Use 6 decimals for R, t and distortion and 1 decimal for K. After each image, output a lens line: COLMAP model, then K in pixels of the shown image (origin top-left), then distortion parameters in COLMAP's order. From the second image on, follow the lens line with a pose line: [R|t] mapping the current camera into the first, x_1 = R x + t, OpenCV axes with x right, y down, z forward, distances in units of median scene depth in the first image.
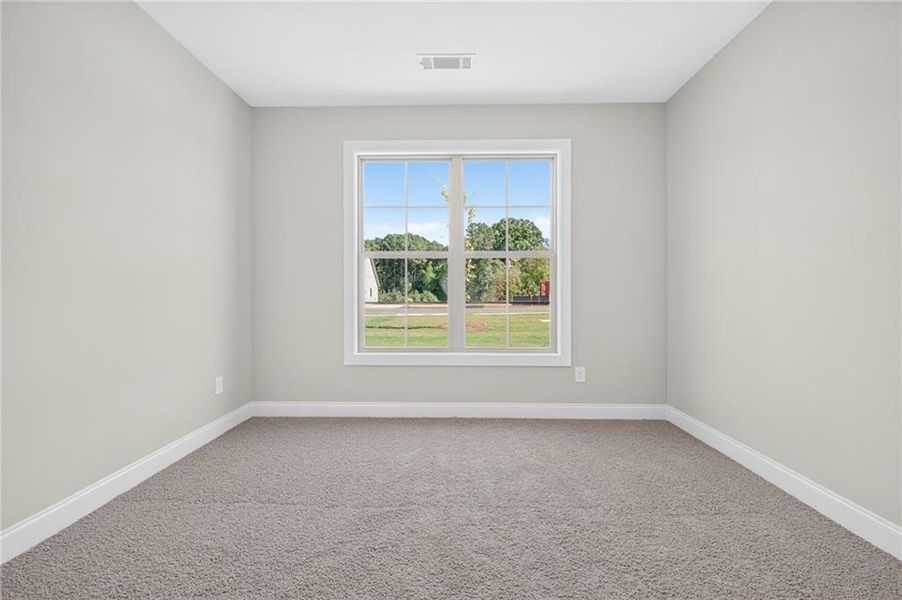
lens RADIAL K [[381.2, 0, 445.4], [0, 381.2, 290.9], [0, 0, 1]] dist [0.007295, -0.001035]
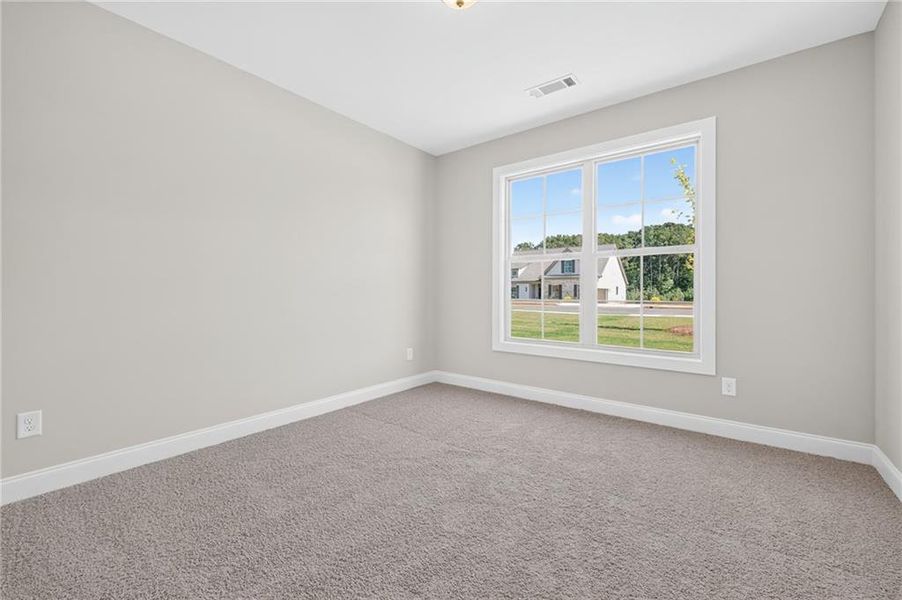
lens RADIAL K [[381.2, 0, 447.3], [0, 381.2, 292.1], [0, 0, 1]] dist [0.007295, -0.001035]
pose [[0.796499, 0.000410, -0.604640, 0.363062], [0.004104, 0.999973, 0.006084, -0.002514], [0.604626, -0.007328, 0.796476, -0.070774]]
